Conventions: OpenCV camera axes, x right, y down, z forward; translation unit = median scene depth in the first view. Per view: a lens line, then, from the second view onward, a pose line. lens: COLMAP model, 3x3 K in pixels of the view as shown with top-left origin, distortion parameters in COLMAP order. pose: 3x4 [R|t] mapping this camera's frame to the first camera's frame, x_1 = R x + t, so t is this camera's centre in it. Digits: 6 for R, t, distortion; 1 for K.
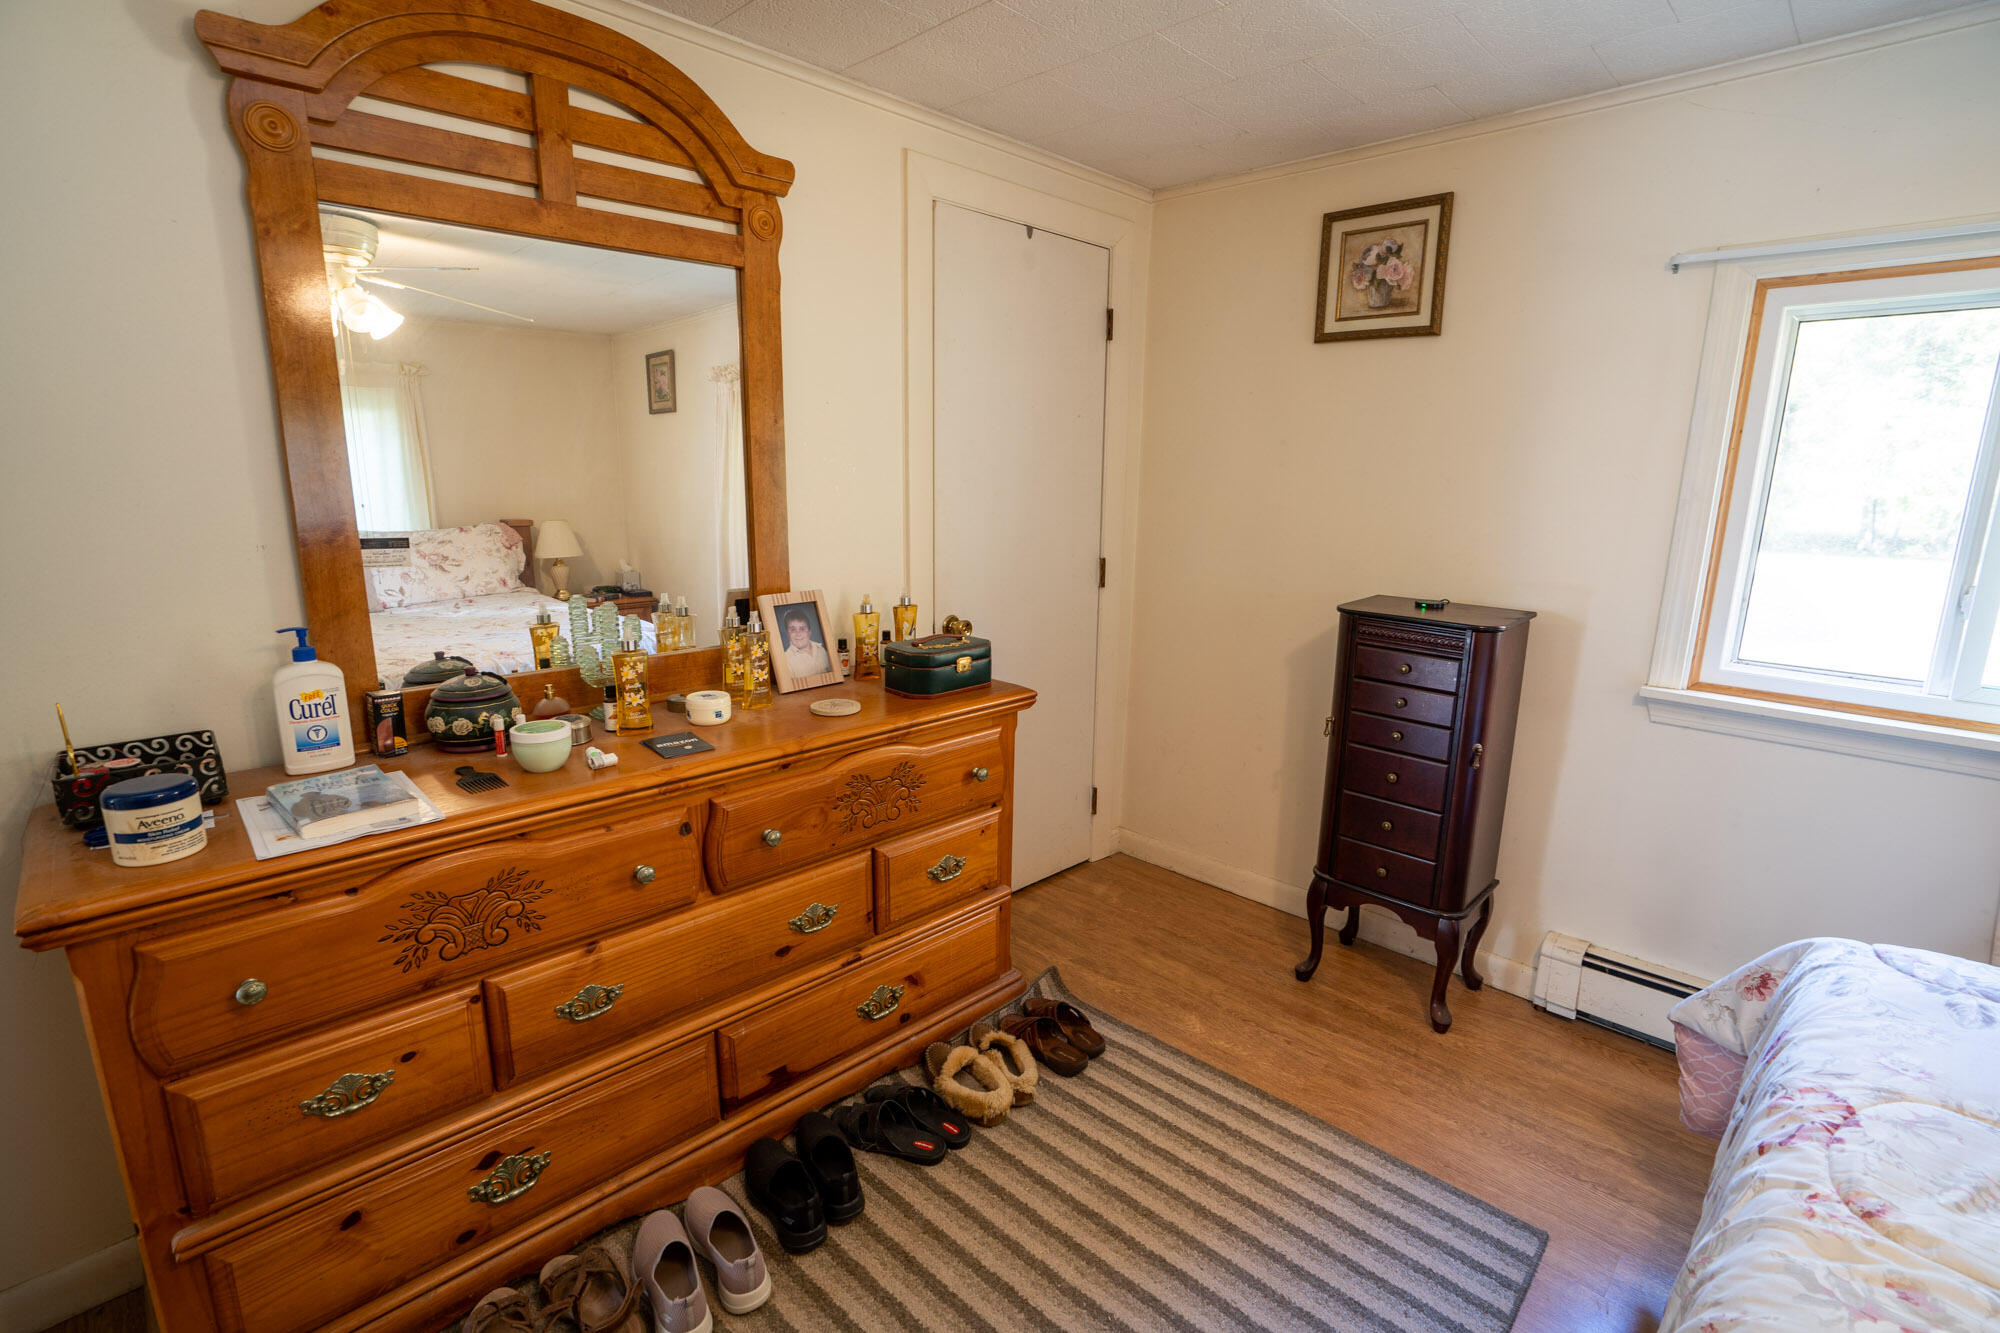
lens RADIAL K [[928.3, 0, 992.4], [0, 928.3, 673.9], [0, 0, 1]] dist [-0.060953, 0.024111]
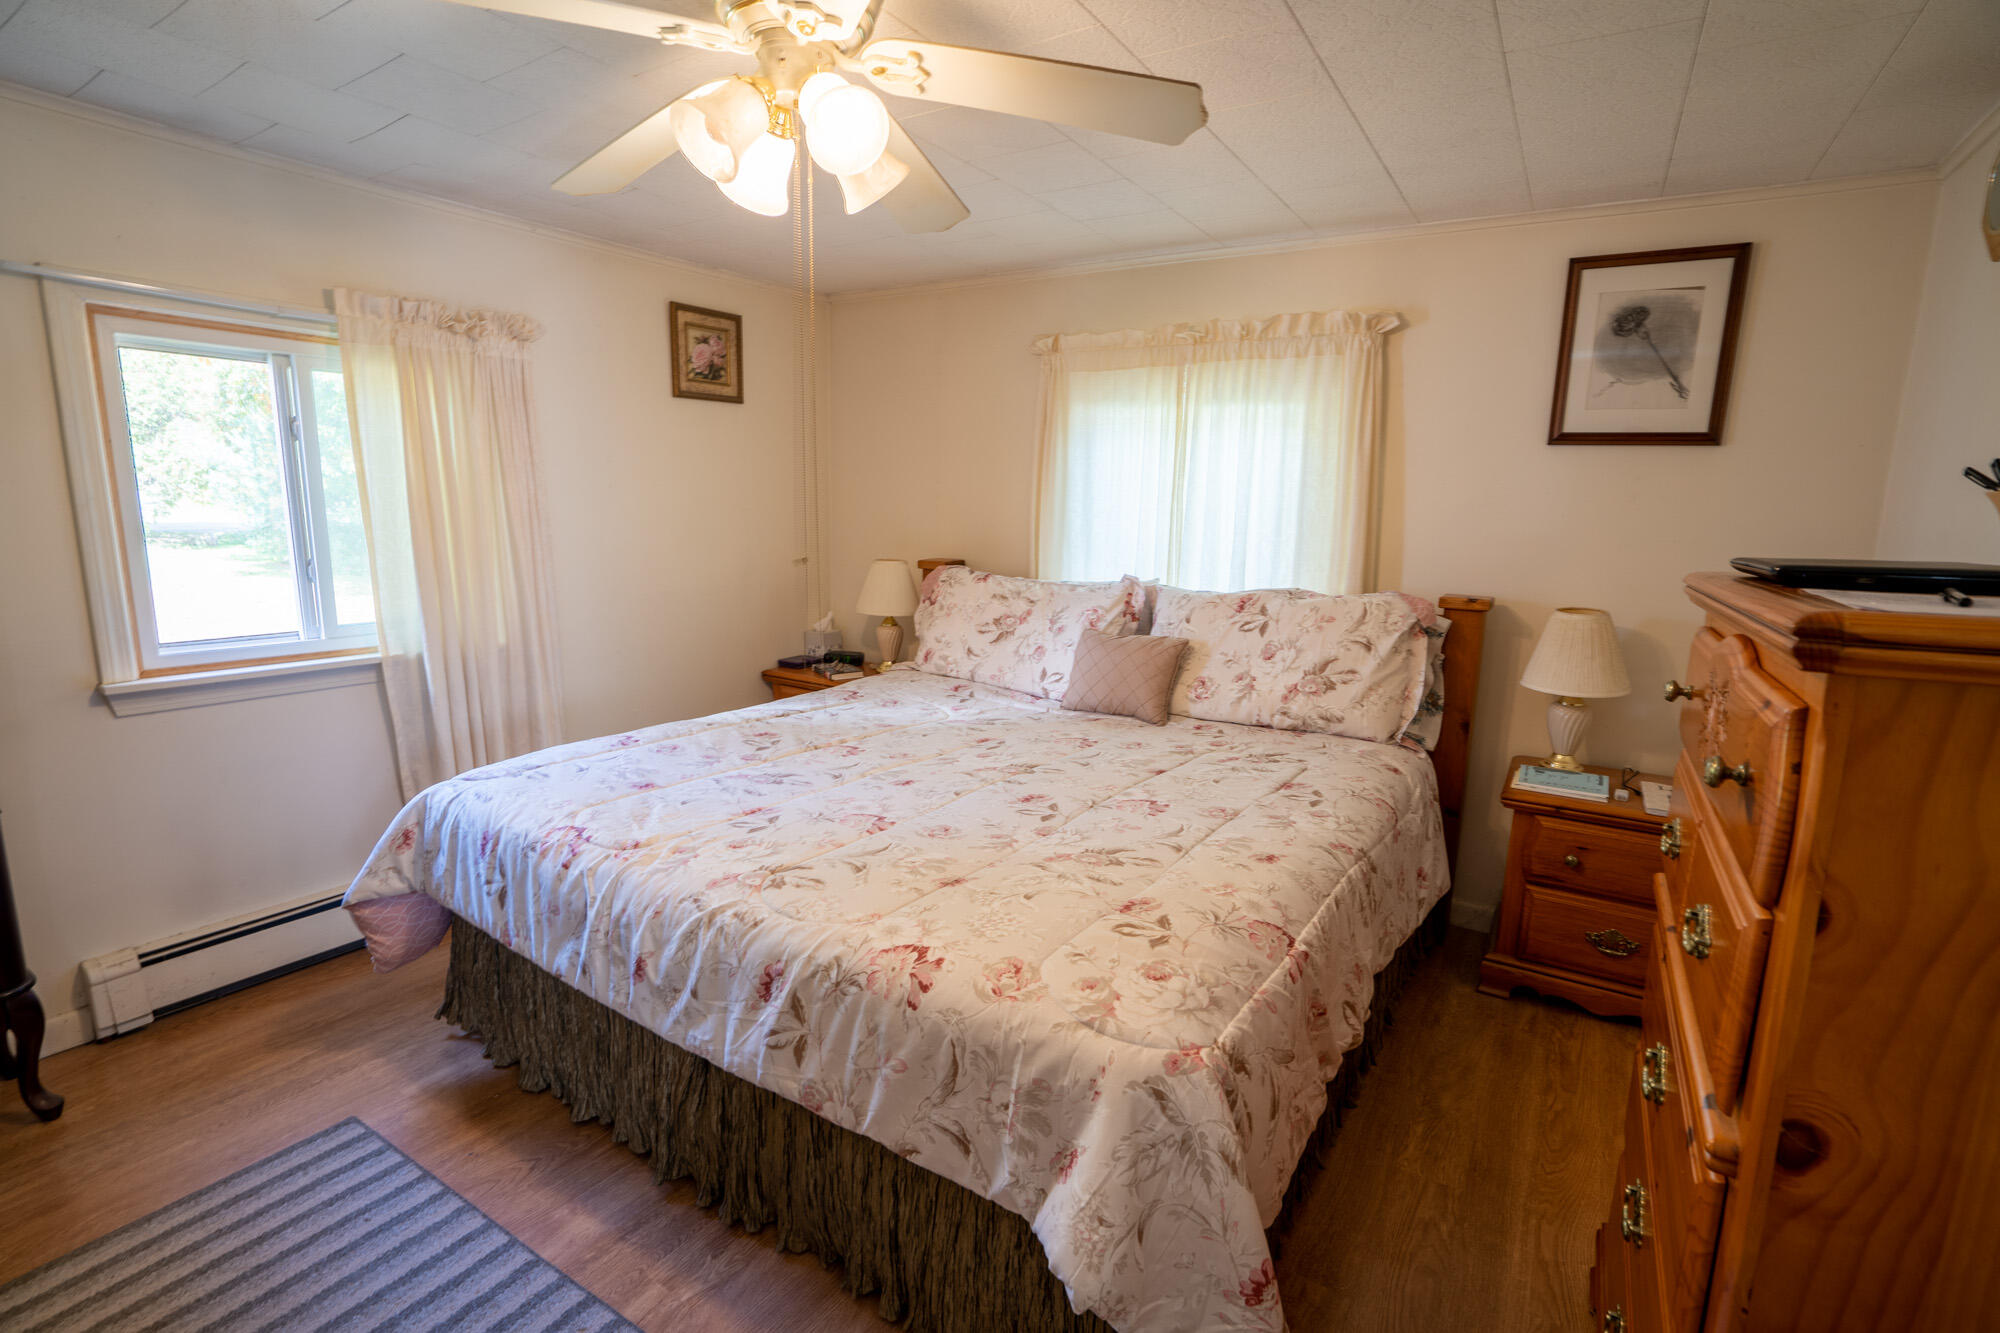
lens RADIAL K [[928.3, 0, 992.4], [0, 928.3, 673.9], [0, 0, 1]] dist [-0.060953, 0.024111]
pose [[-0.200549, -0.192642, 0.960557, -0.553613], [0.190916, 0.953994, 0.231186, -0.049894], [-0.960901, 0.229750, -0.154544, 0.219035]]
